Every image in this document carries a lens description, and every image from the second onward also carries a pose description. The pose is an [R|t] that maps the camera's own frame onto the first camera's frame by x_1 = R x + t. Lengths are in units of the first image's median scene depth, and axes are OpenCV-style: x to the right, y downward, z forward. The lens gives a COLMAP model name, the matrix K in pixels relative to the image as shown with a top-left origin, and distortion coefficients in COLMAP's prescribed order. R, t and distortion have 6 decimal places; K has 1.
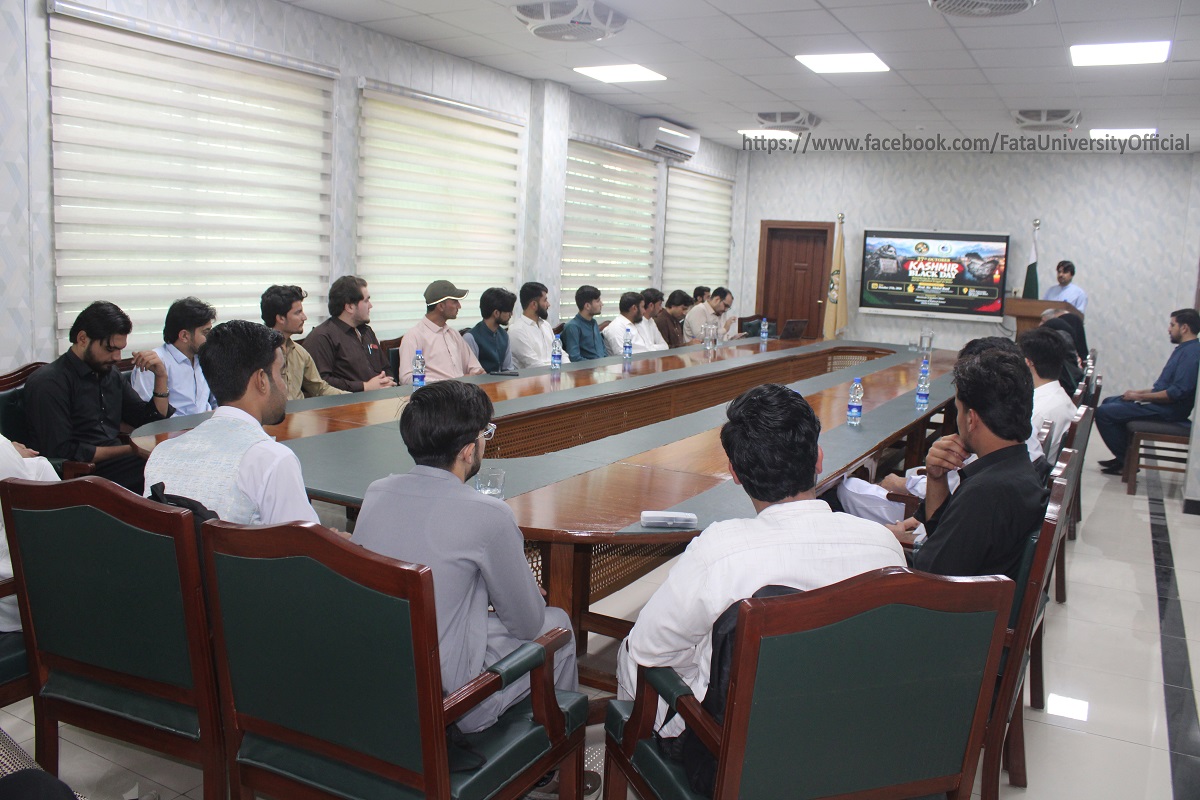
lens RADIAL K [[984.1, 0, 600.0], [0, 984.1, 400.0], [0, 0, 1]] dist [-0.164504, 0.143014]
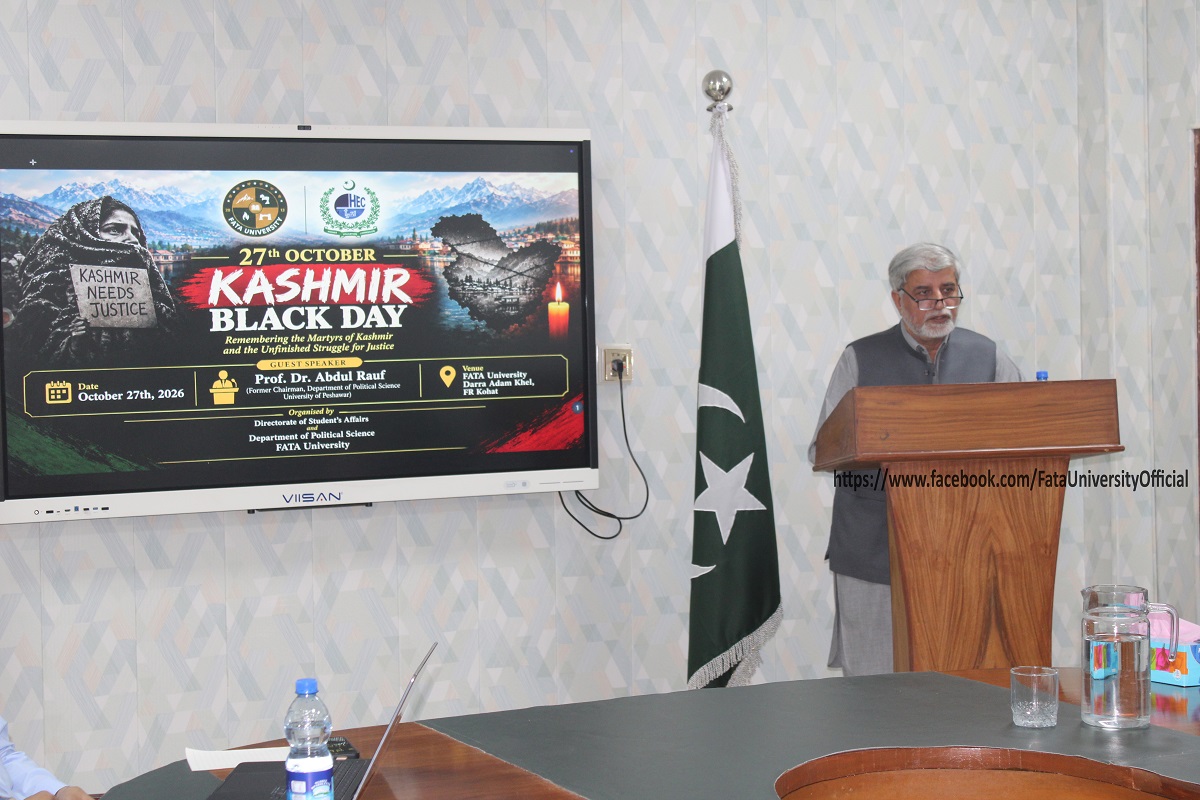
lens RADIAL K [[2265.6, 0, 600.0], [0, 2265.6, 400.0], [0, 0, 1]] dist [0.022998, -0.049976]
pose [[0.592459, -0.084412, 0.801166, -0.049747], [0.163931, 0.986320, -0.017306, -0.092141], [-0.788745, 0.141590, 0.598192, 0.636154]]
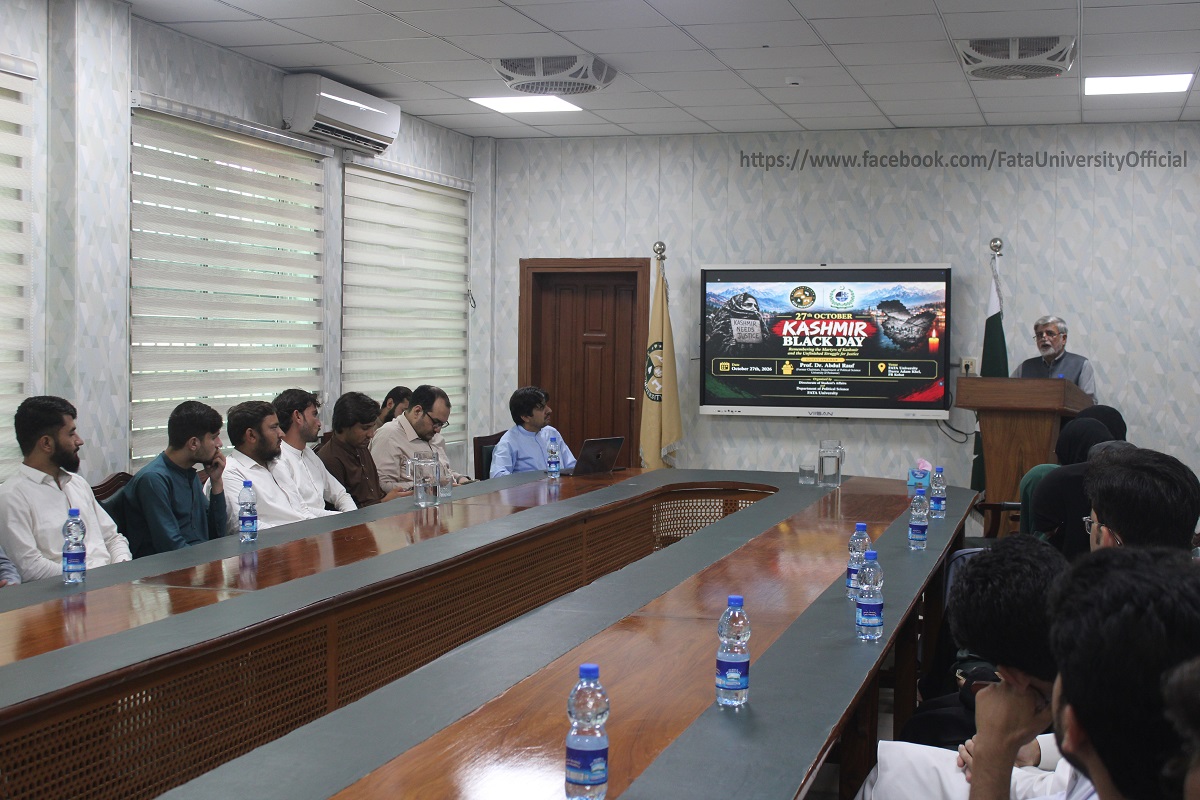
lens RADIAL K [[1564.8, 0, 600.0], [0, 1564.8, 400.0], [0, 0, 1]] dist [-0.067650, 0.043587]
pose [[0.978727, -0.041876, 0.200848, 0.028115], [0.061648, 0.993735, -0.093217, -0.018151], [-0.195686, 0.103616, 0.975177, 0.128869]]
